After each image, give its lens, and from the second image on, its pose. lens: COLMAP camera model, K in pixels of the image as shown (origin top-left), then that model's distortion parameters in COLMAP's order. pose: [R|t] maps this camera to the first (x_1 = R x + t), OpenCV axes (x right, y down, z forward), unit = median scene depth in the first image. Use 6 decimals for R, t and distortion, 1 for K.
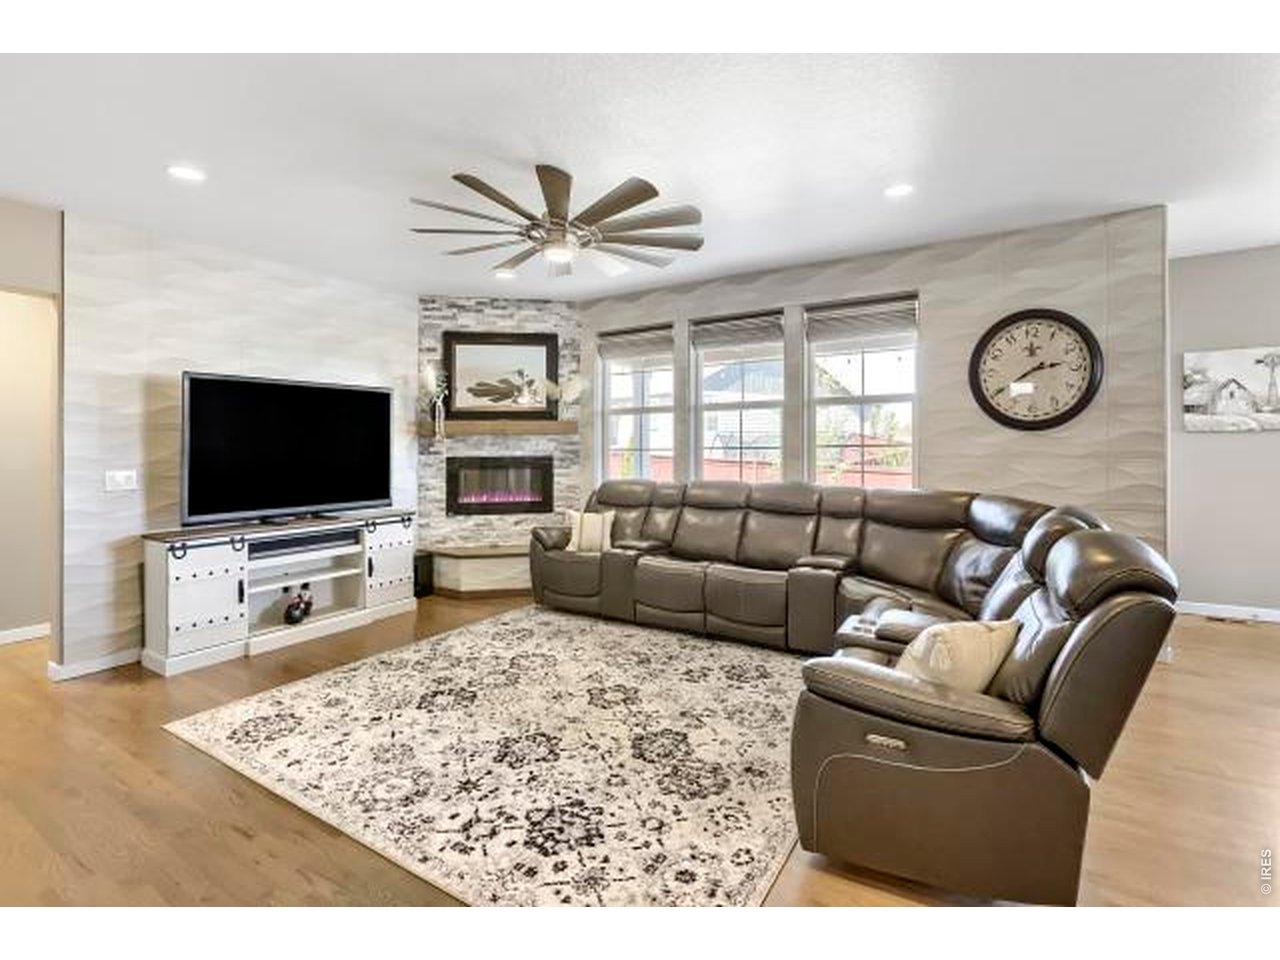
lens RADIAL K [[588.4, 0, 641.6], [0, 588.4, 451.5], [0, 0, 1]] dist [-0.024837, 0.000443]
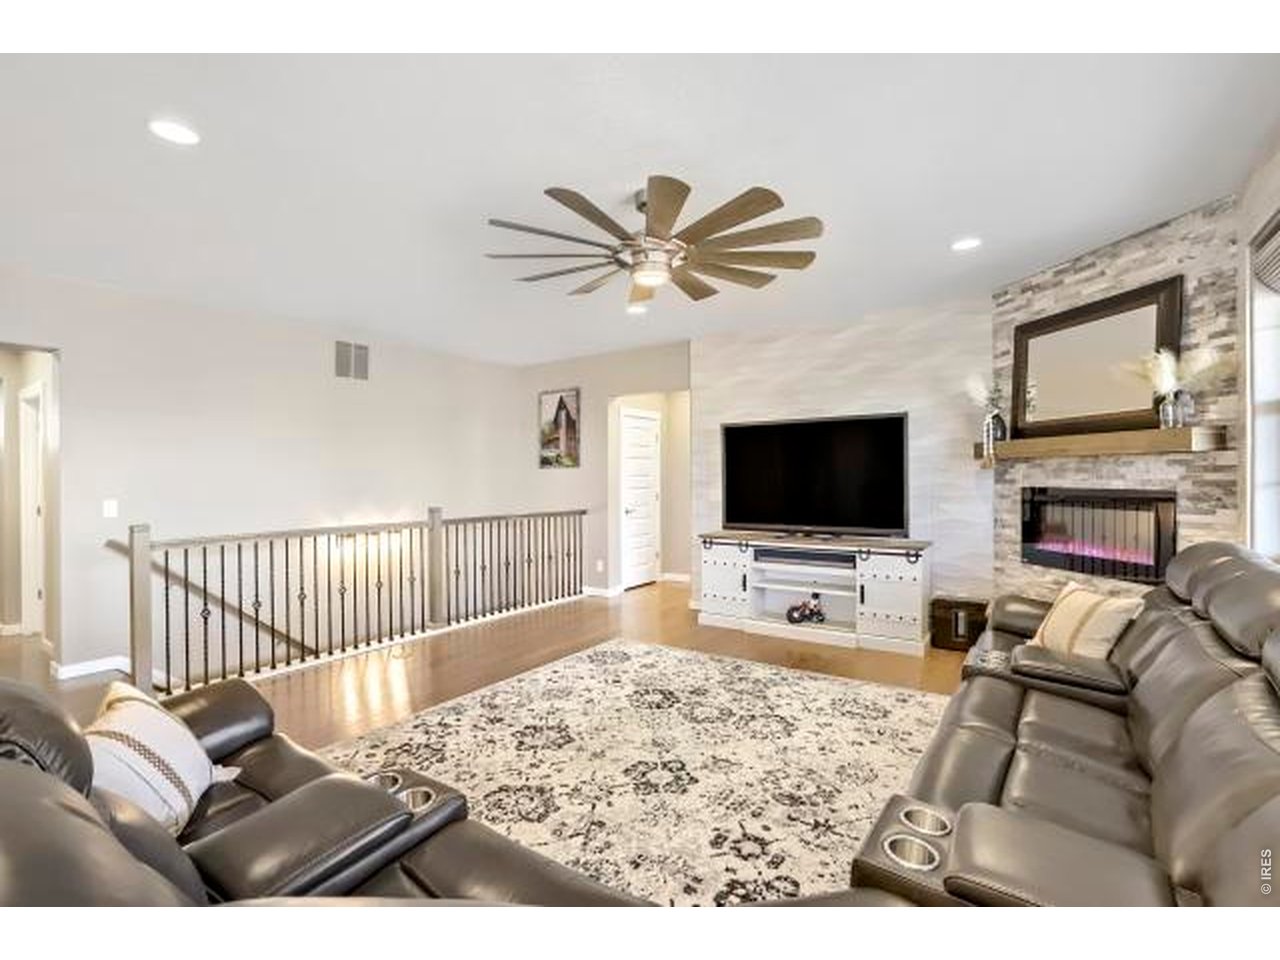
lens RADIAL K [[585.2, 0, 709.5], [0, 585.2, 474.9], [0, 0, 1]] dist [-0.028858, 0.000574]
pose [[0.013740, 0.009324, -0.999862, 0.637352], [0.001221, 0.999956, 0.009341, -0.021058], [0.999905, -0.001349, 0.013728, 0.857762]]
